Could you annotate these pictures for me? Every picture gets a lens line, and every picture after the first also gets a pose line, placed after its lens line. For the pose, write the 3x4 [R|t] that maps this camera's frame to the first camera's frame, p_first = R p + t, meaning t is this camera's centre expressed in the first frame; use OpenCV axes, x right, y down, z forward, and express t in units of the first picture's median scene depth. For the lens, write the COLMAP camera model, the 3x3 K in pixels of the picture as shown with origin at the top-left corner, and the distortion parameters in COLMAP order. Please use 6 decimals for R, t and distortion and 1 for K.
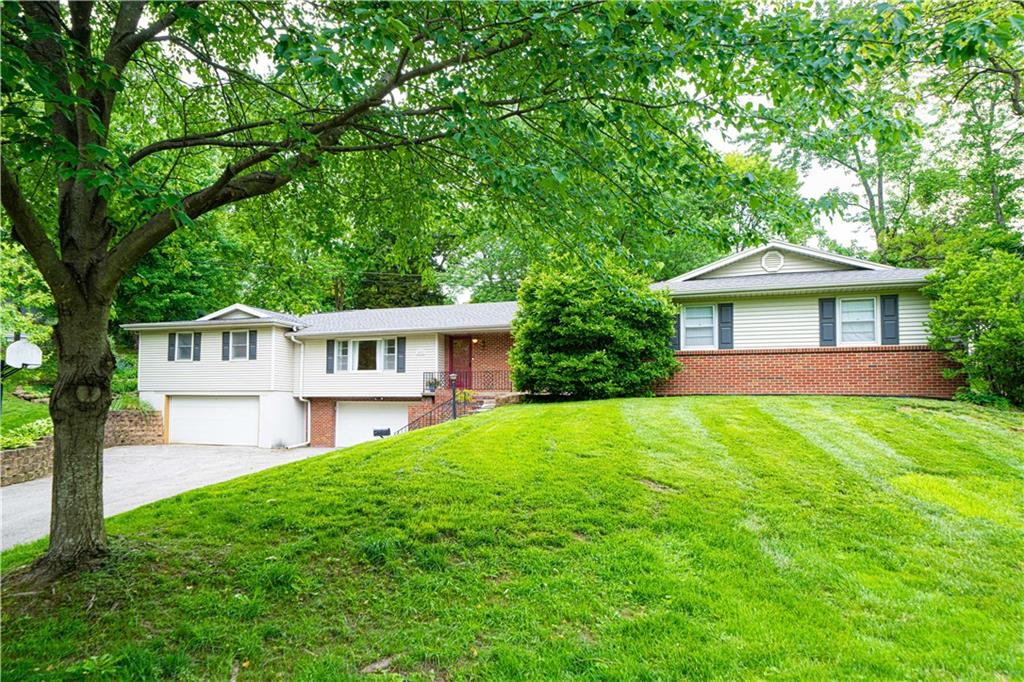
lens RADIAL K [[643.1, 0, 512.6], [0, 643.1, 344.3], [0, 0, 1]] dist [-0.001874, -0.000557]
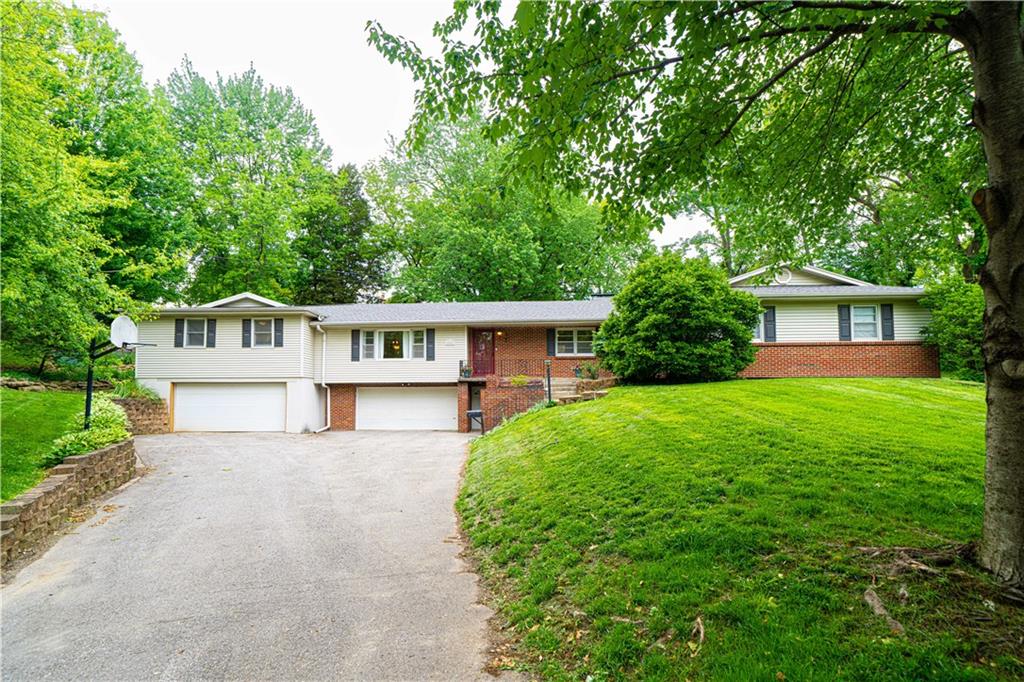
lens RADIAL K [[510.3, 0, 511.6], [0, 510.3, 340.0], [0, 0, 1]] dist [0.000490, 0.000141]
pose [[0.955883, 0.020530, 0.293029, -0.291204], [-0.017912, 0.999772, -0.011613, 0.015661], [-0.293201, 0.005851, 0.956033, 0.118367]]
